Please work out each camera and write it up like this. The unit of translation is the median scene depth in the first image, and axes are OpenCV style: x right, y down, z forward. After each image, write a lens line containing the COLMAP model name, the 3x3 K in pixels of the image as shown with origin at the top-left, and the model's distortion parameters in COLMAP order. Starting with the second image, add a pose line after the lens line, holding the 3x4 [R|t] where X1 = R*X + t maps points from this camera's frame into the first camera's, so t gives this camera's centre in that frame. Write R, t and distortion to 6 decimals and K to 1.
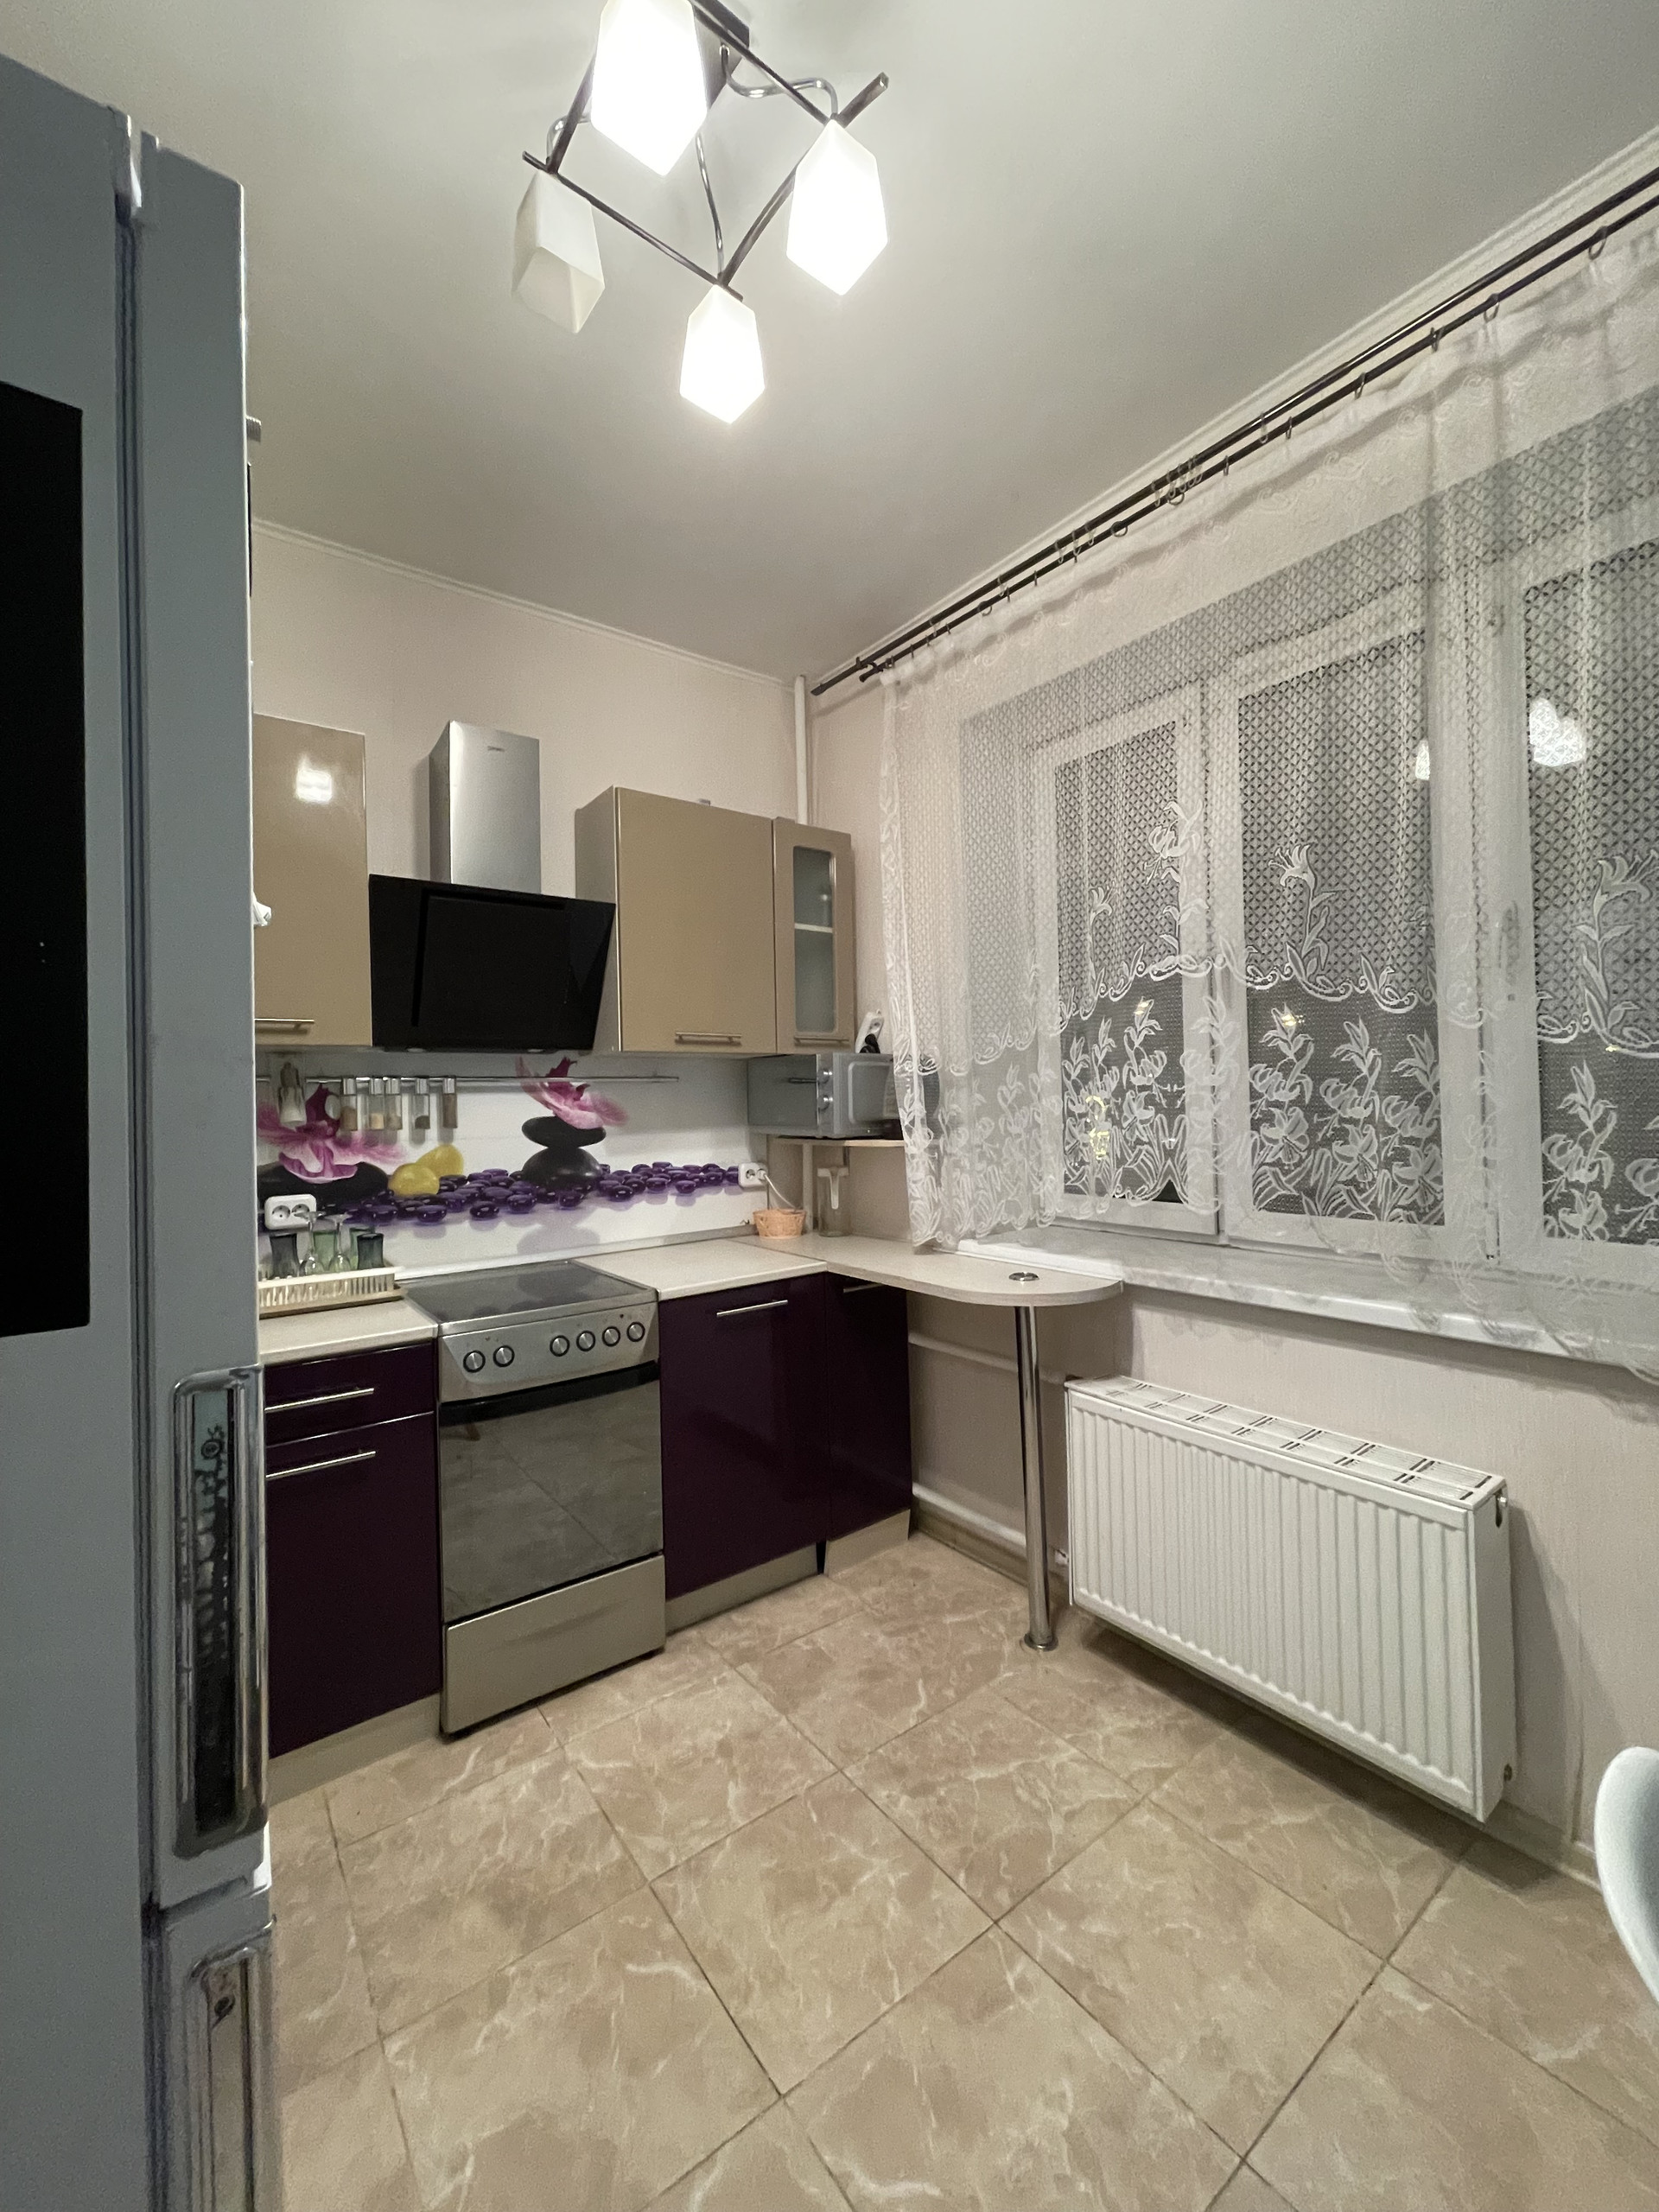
lens RADIAL K [[897.2, 0, 835.5], [0, 897.2, 1094.5], [0, 0, 1]] dist [0.019897, -0.006552]
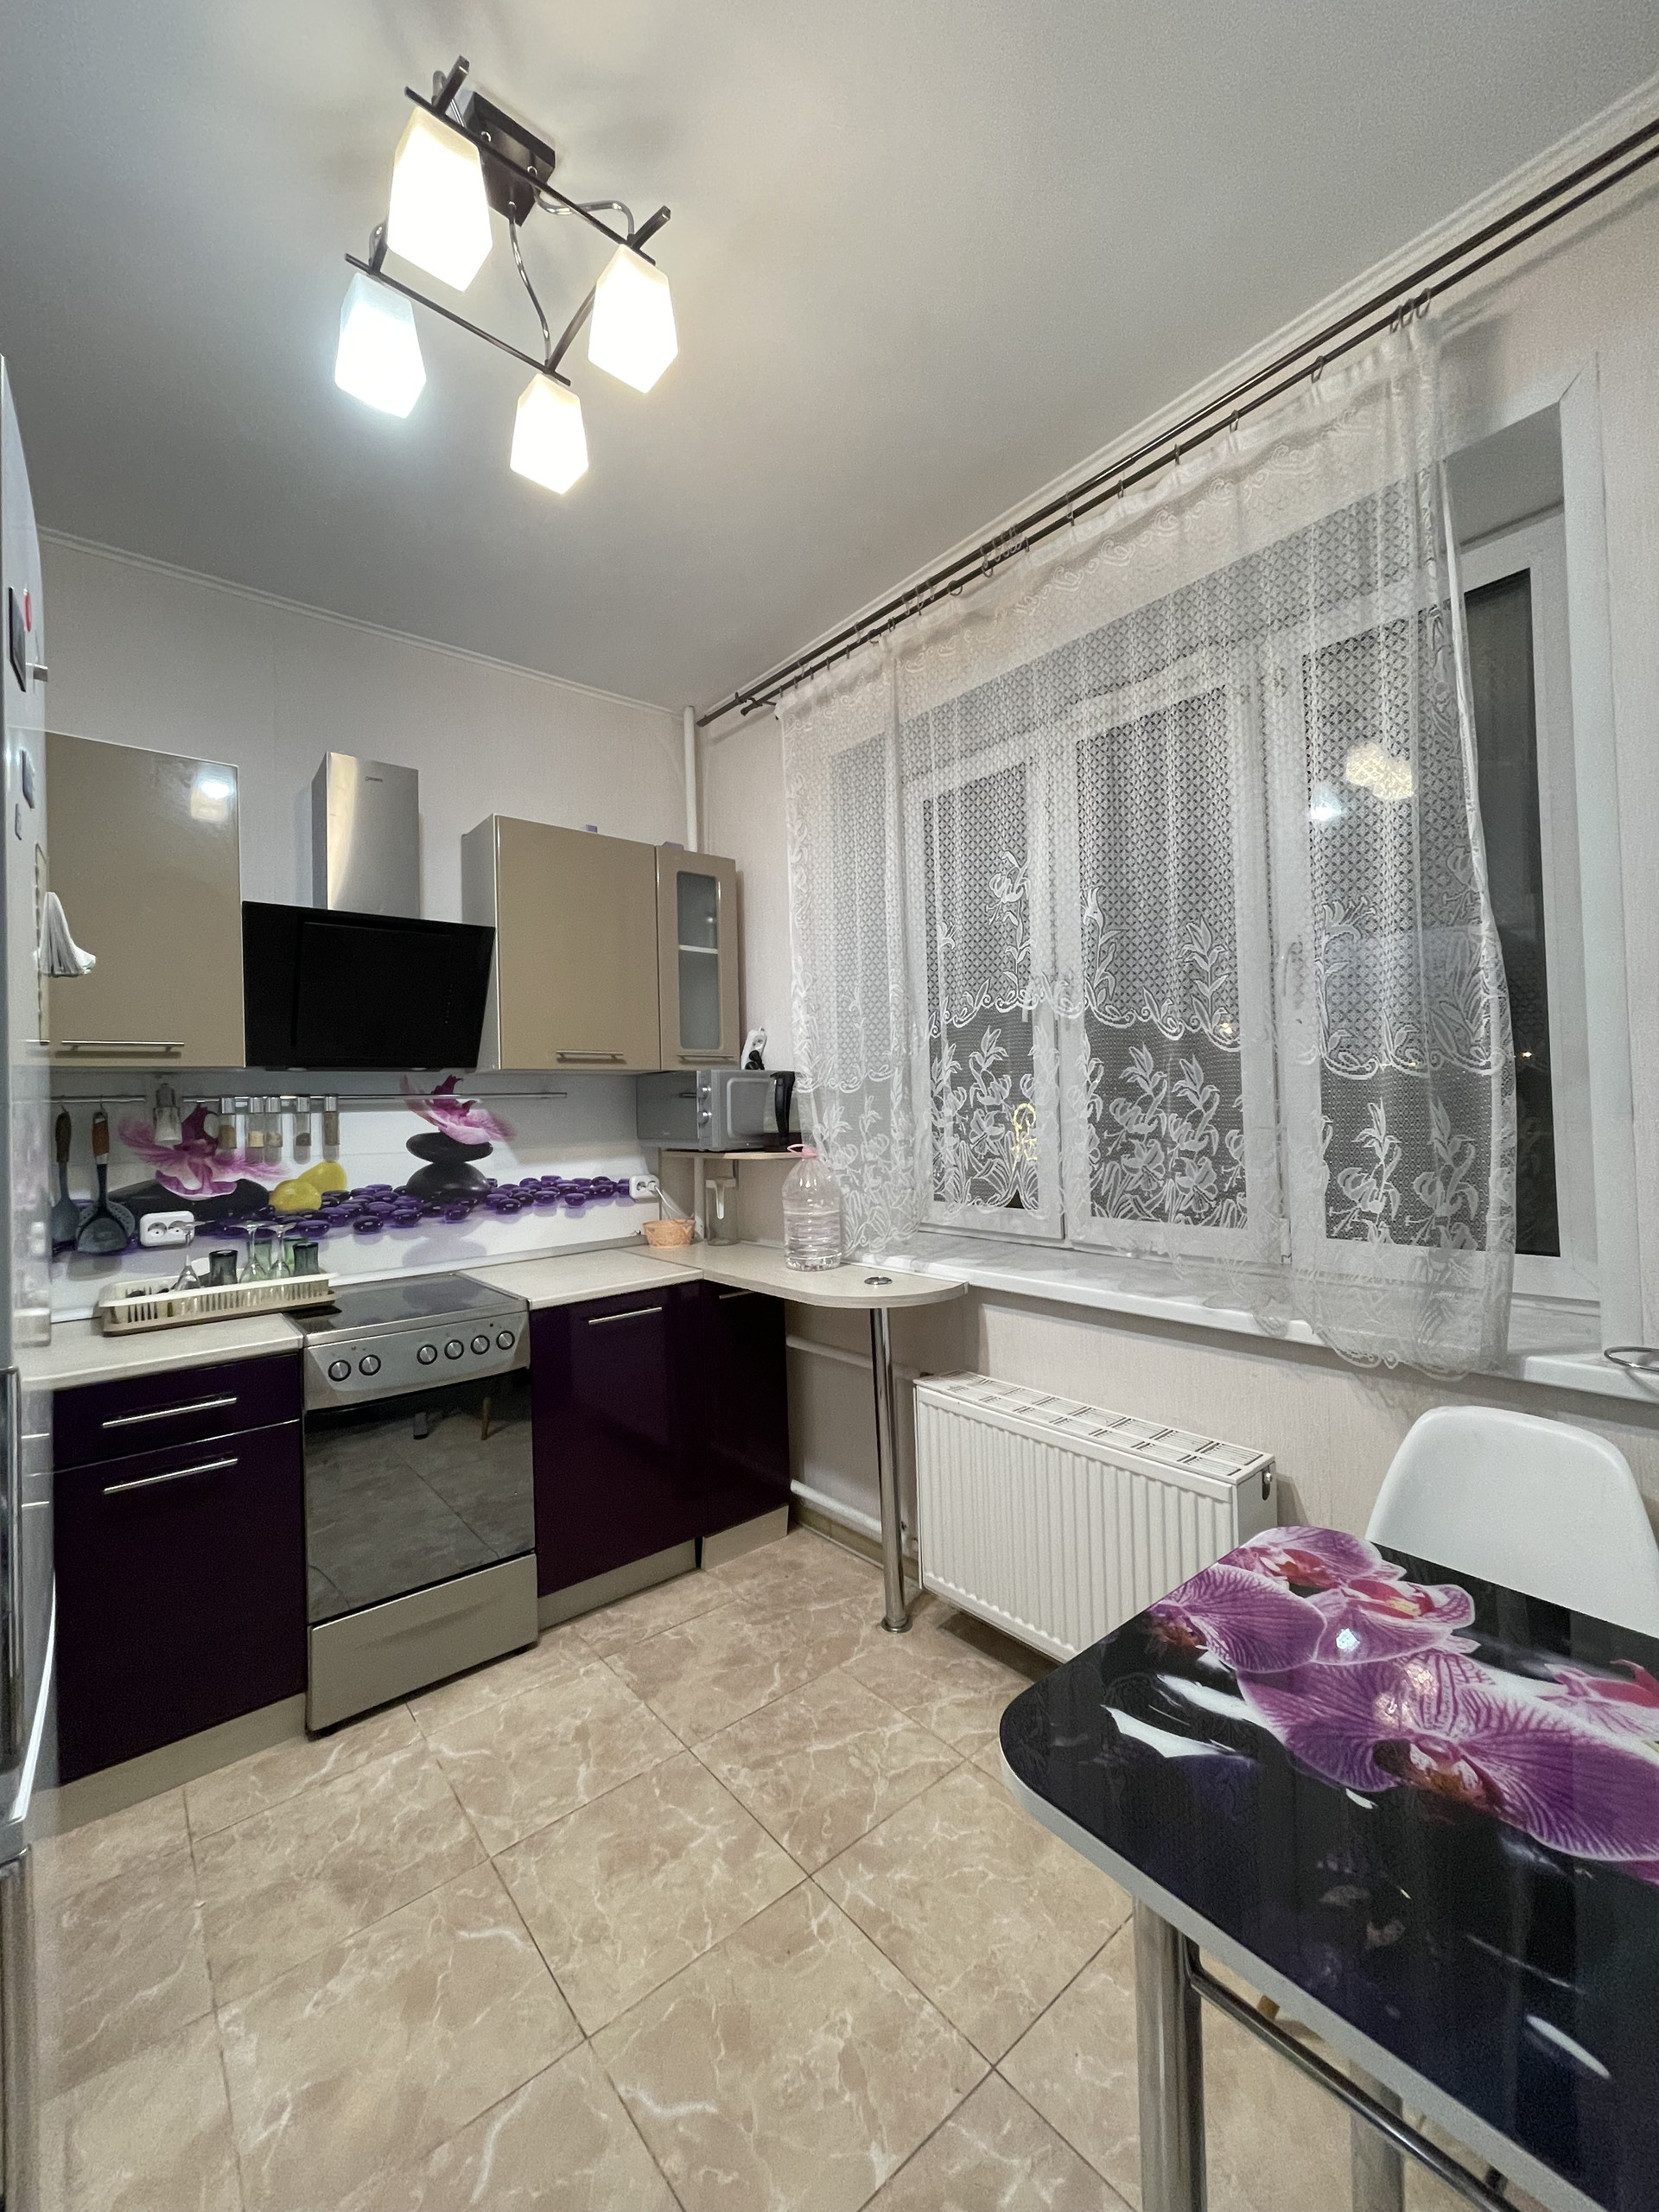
lens RADIAL K [[897.2, 0, 835.5], [0, 897.2, 1094.5], [0, 0, 1]] dist [0.019897, -0.006552]
pose [[0.998787, -0.004793, 0.049000, 0.113658], [0.005113, 0.999966, -0.006407, -0.012914], [-0.048967, 0.006649, 0.998778, -0.066919]]
